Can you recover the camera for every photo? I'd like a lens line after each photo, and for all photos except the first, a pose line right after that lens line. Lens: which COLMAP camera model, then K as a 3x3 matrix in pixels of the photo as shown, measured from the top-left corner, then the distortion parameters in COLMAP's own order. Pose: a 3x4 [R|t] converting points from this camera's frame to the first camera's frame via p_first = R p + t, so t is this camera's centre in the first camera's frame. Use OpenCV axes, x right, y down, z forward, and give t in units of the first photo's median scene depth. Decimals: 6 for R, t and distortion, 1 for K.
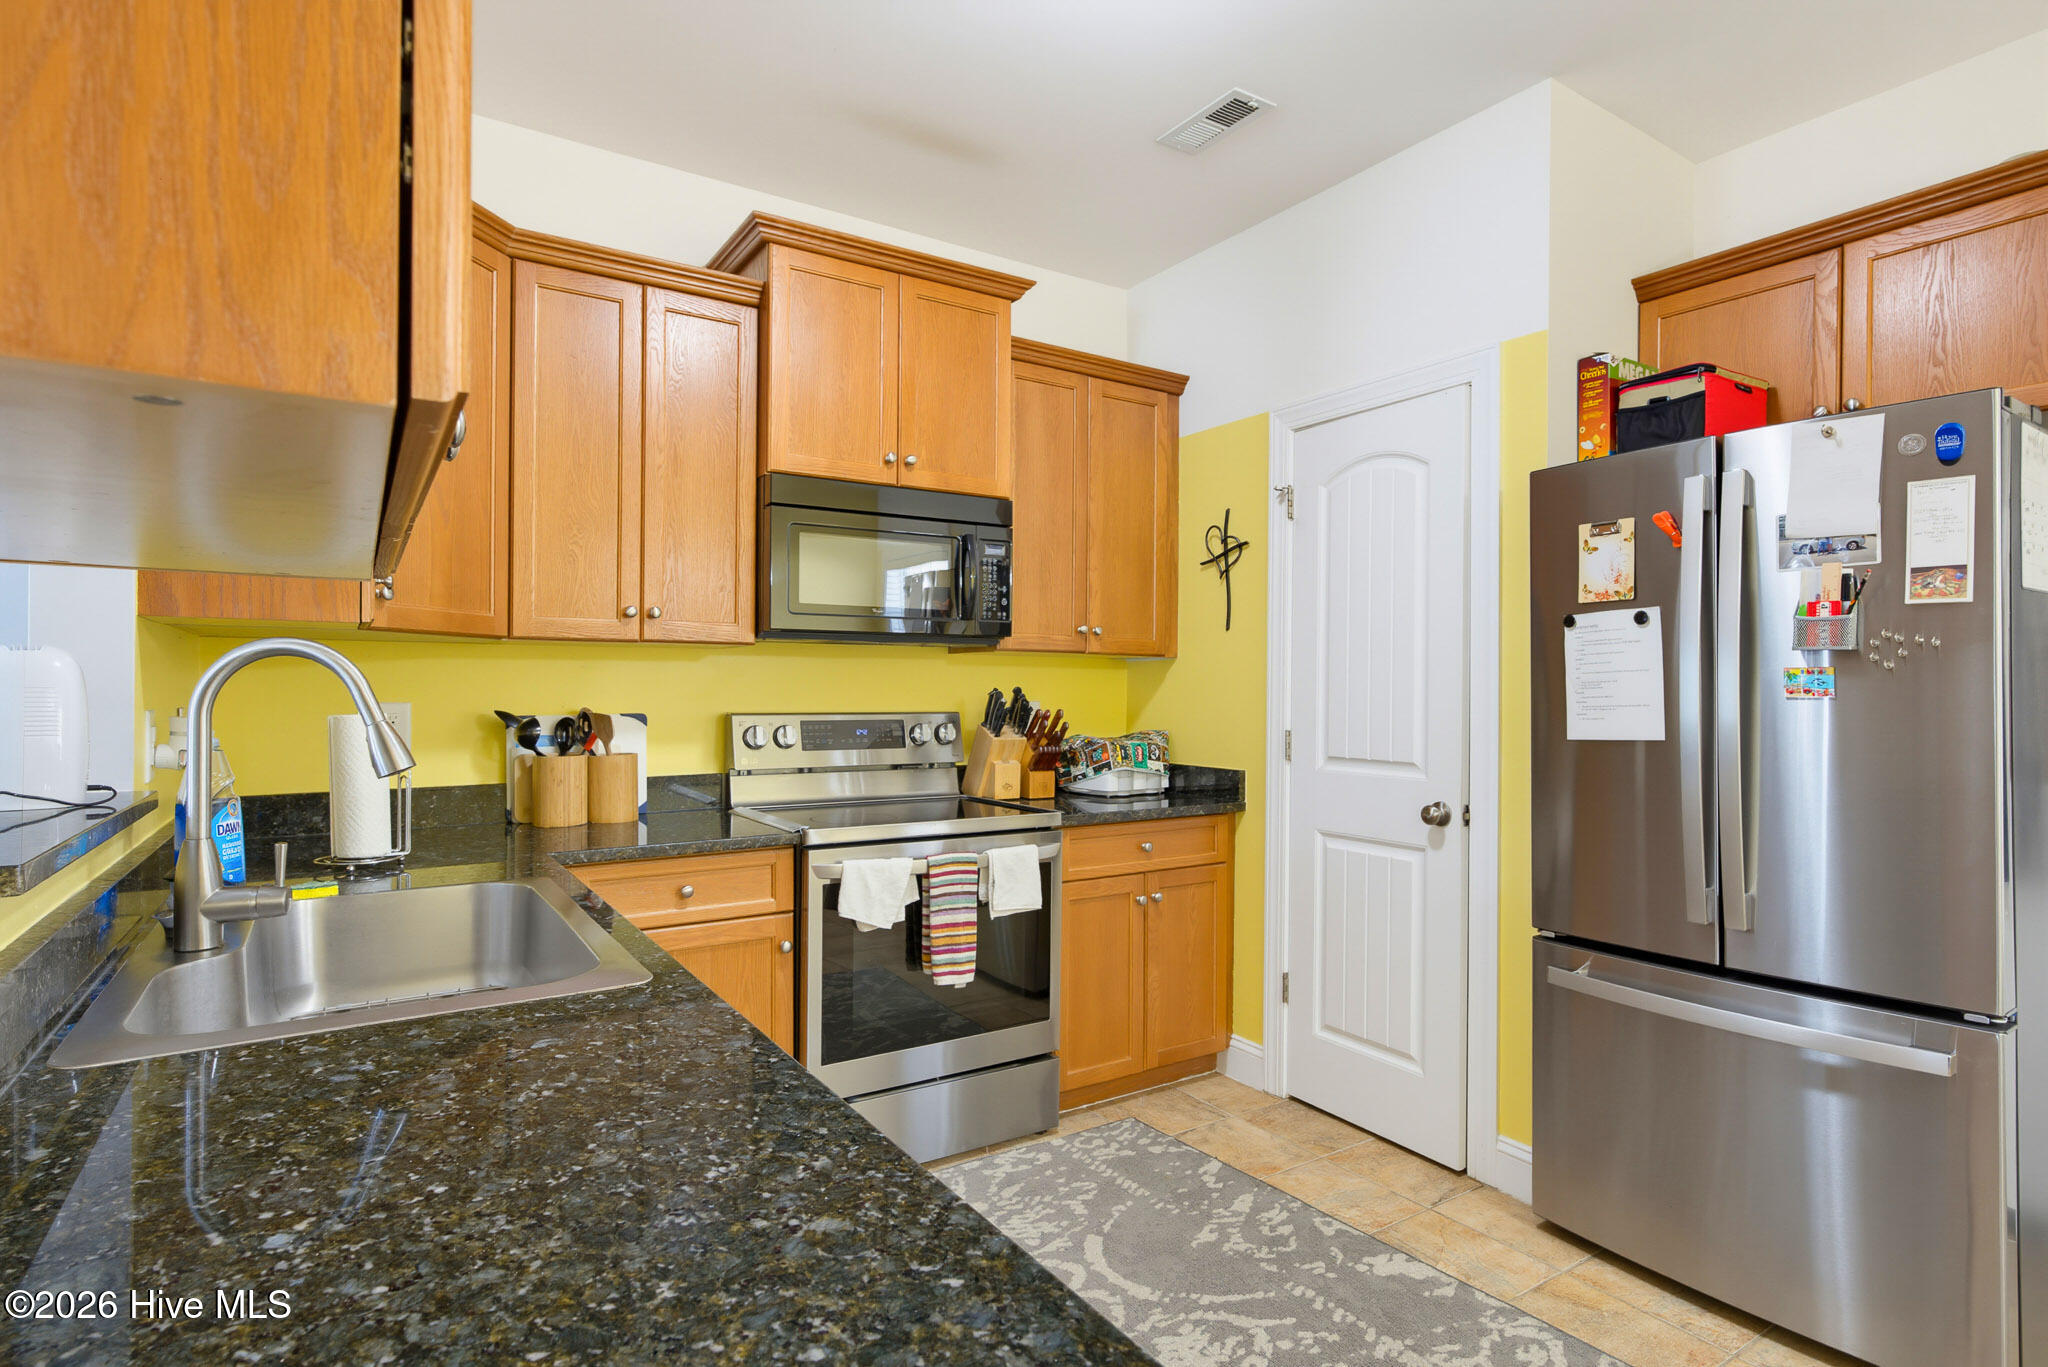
lens RADIAL K [[1050.6, 0, 1030.0], [0, 1050.6, 684.2], [0, 0, 1]] dist [-0.012443, 0.009307]
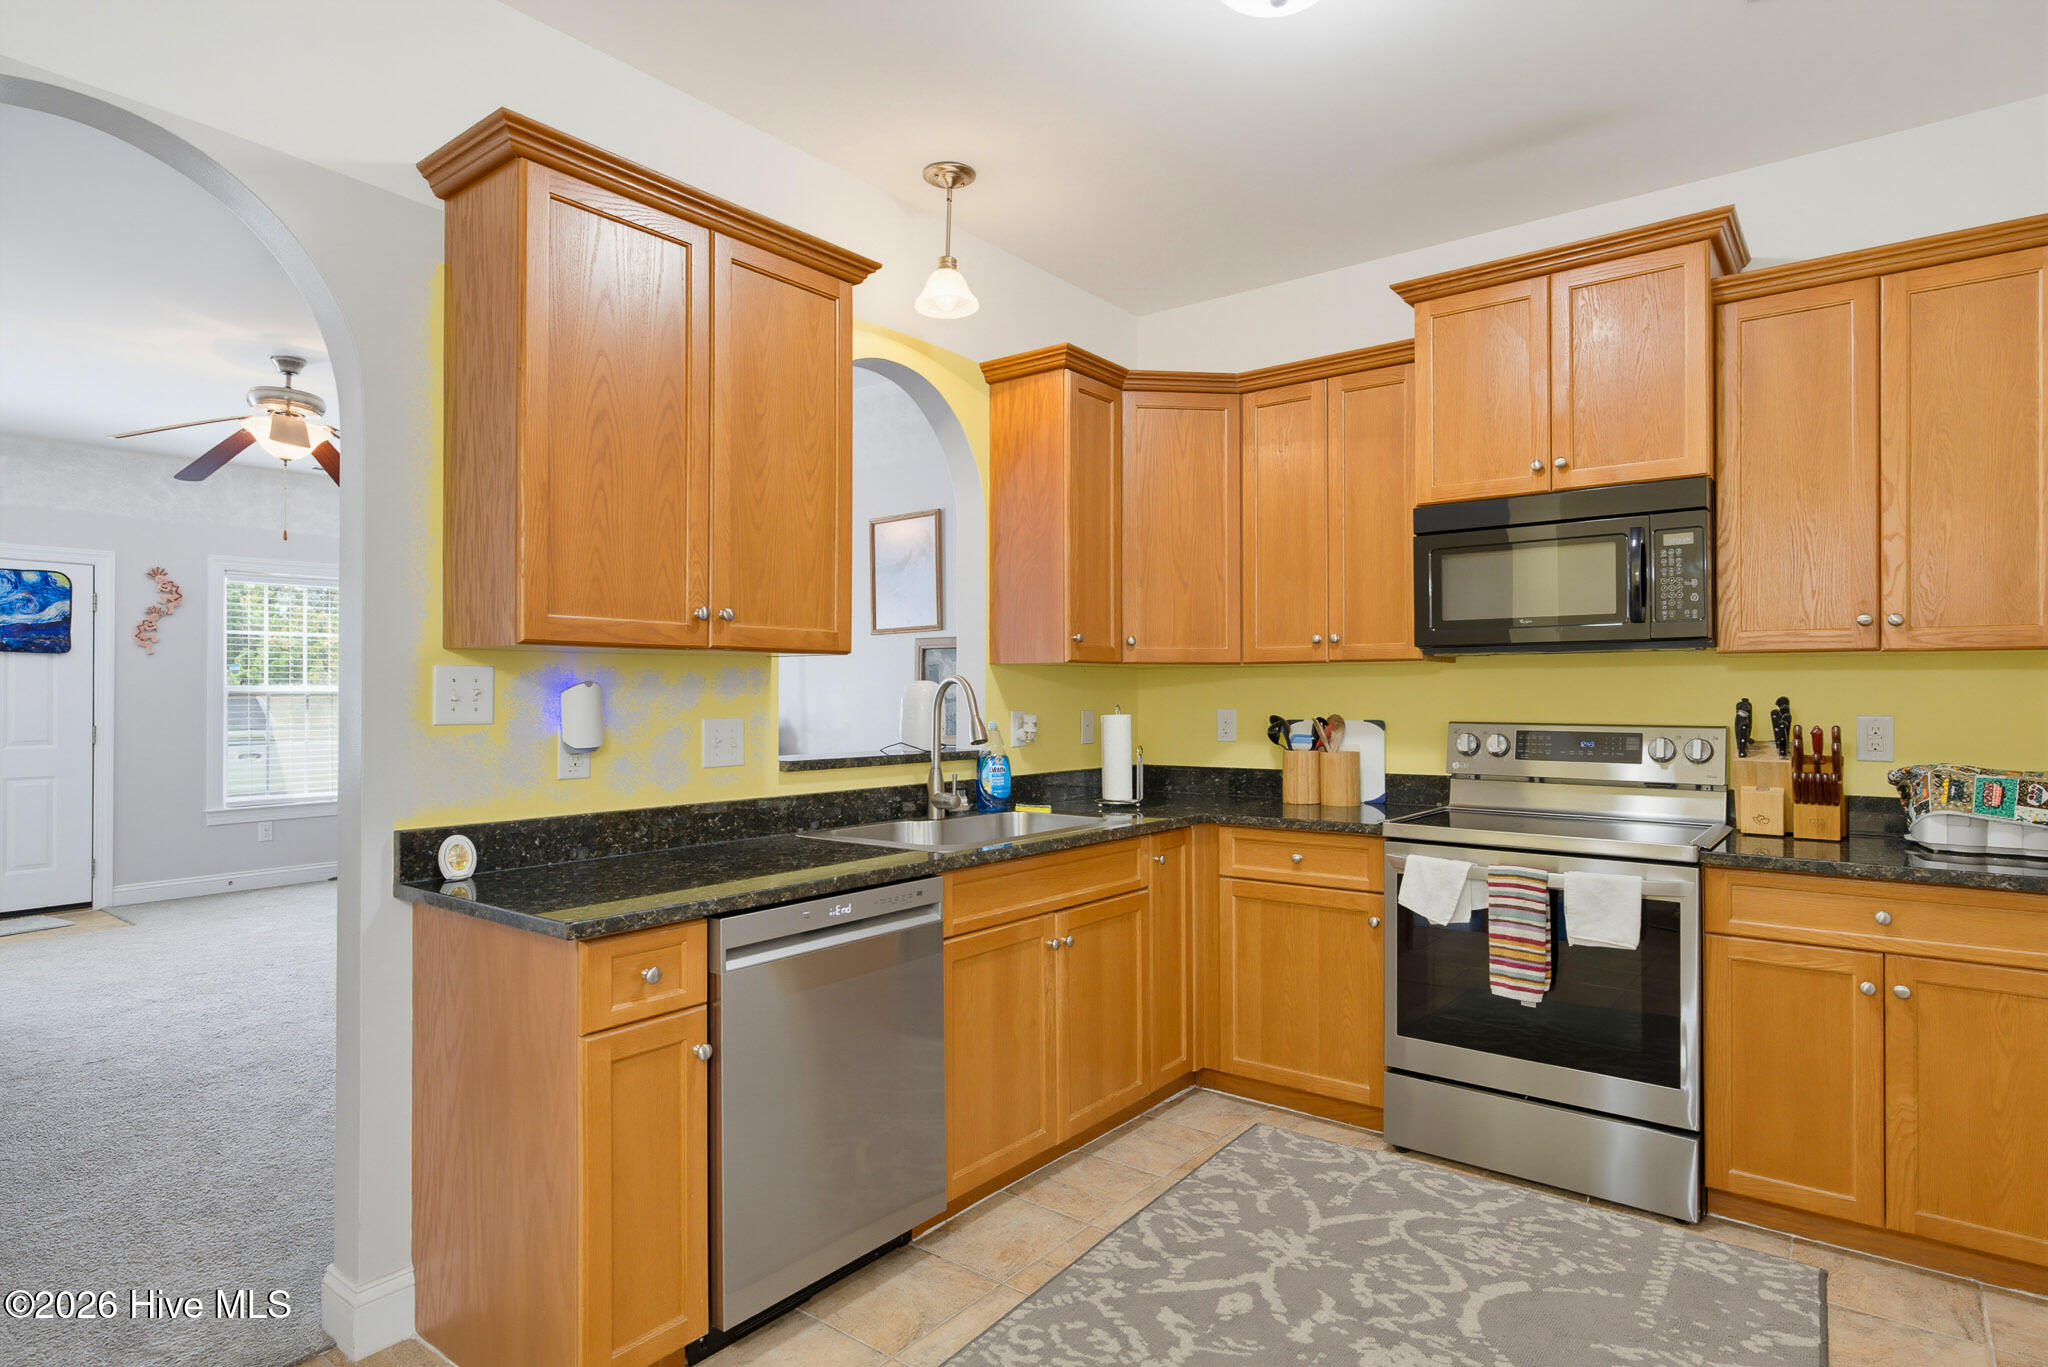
lens RADIAL K [[1104.1, 0, 1030.8], [0, 1104.1, 684.0], [0, 0, 1]] dist [-0.013707, 0.011785]
pose [[0.322149, -0.014093, -0.946584, 0.801151], [0.005106, 0.999901, -0.013149, 0.001264], [0.946675, -0.000597, 0.322189, 0.248989]]
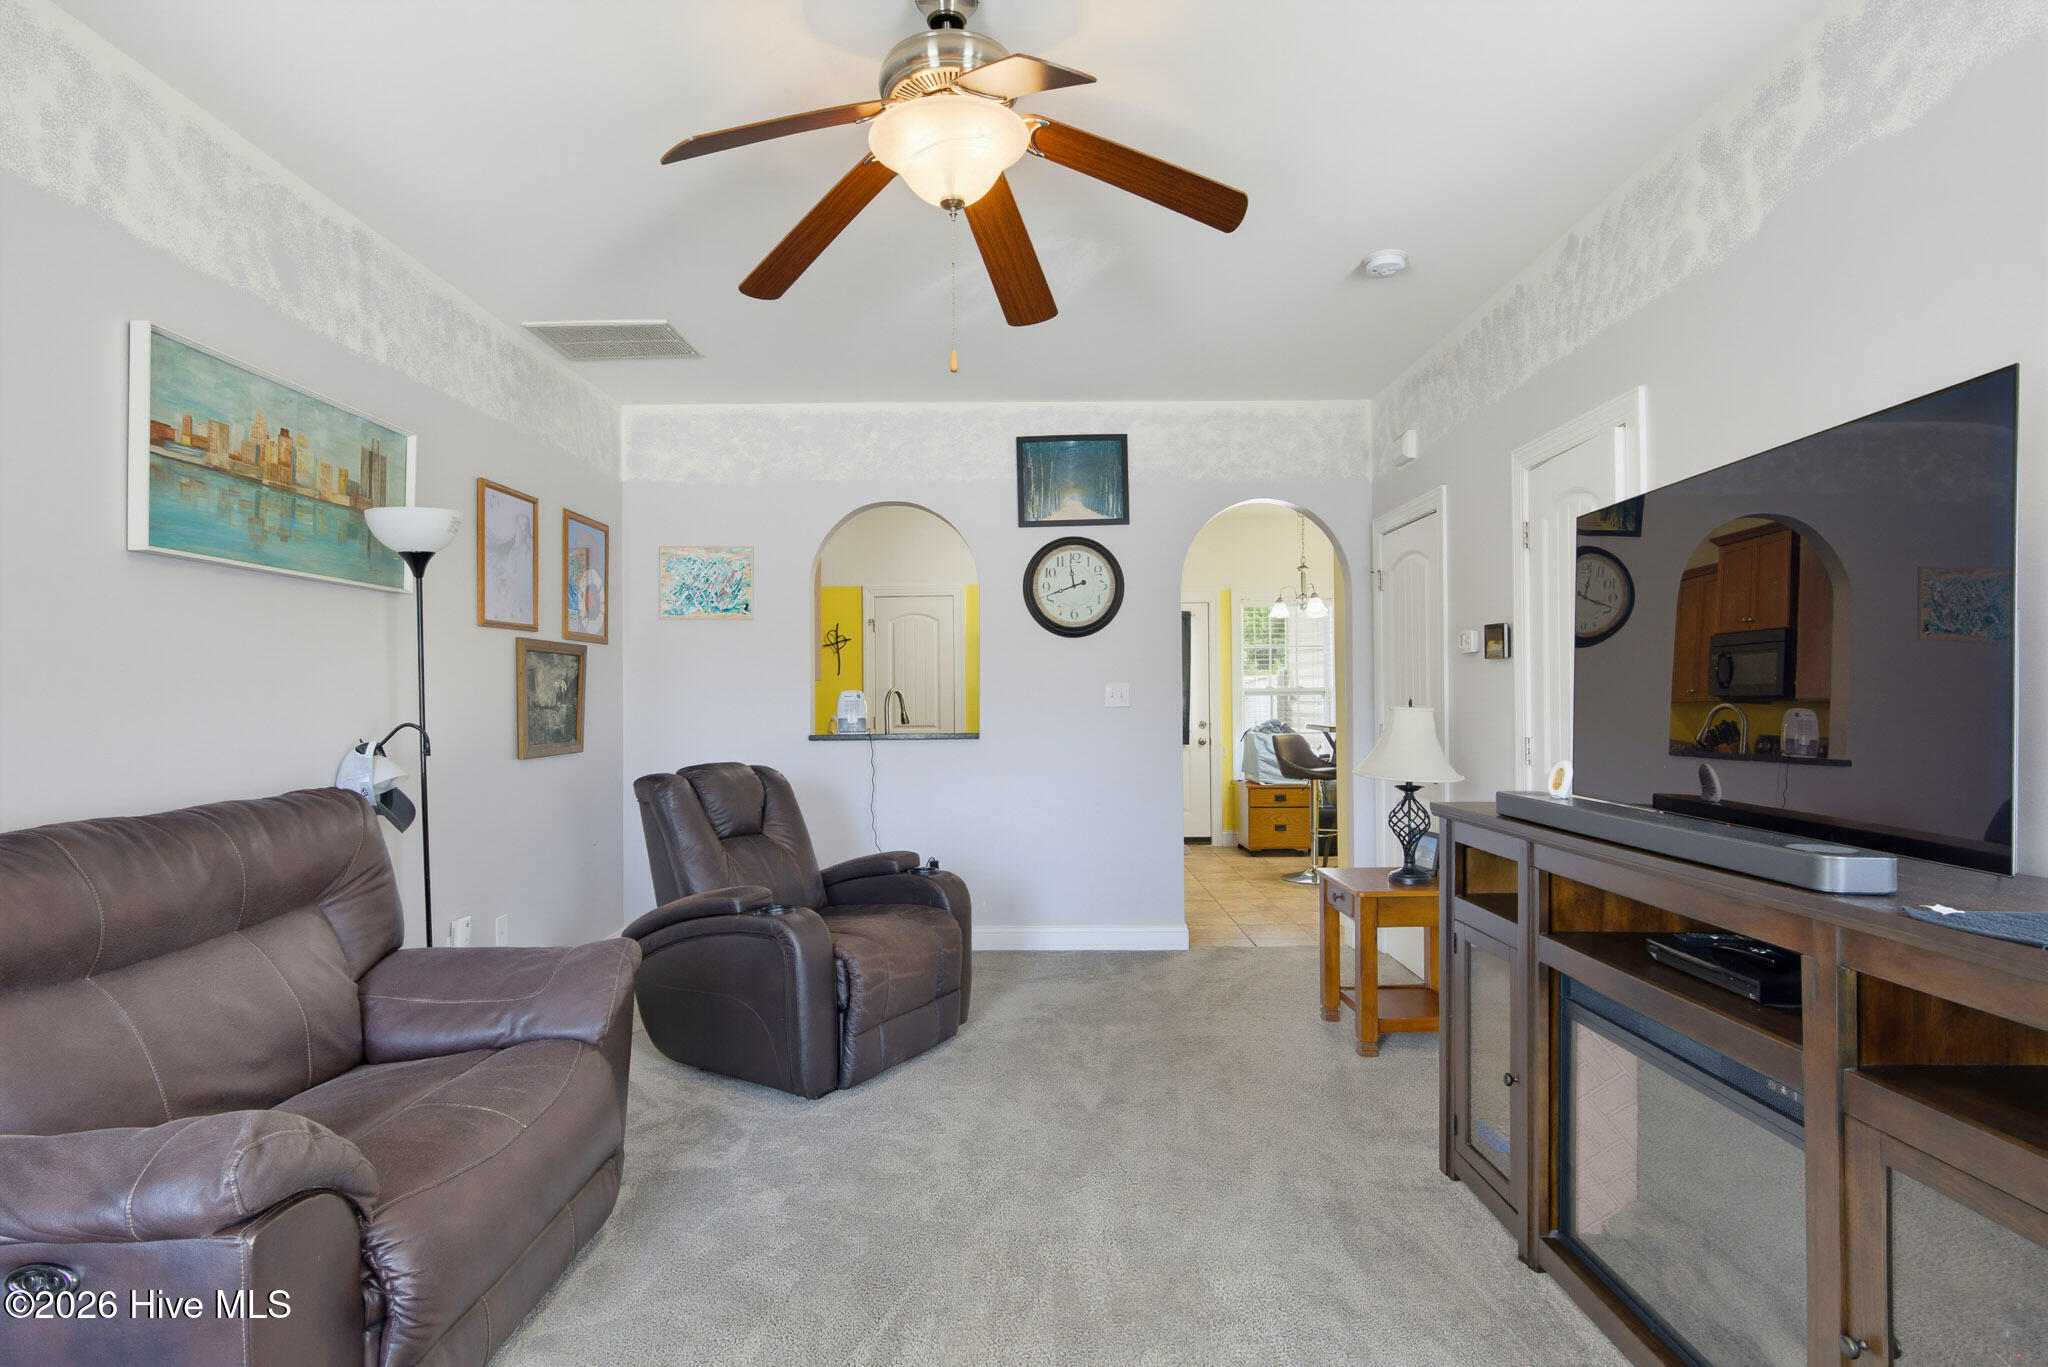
lens RADIAL K [[1050.6, 0, 1030.0], [0, 1050.6, 684.2], [0, 0, 1]] dist [-0.012443, 0.009307]
pose [[0.552161, 0.000976, 0.833737, -2.070568], [0.008718, 0.999938, -0.006945, -0.015893], [-0.833692, 0.011103, 0.552118, -0.874471]]
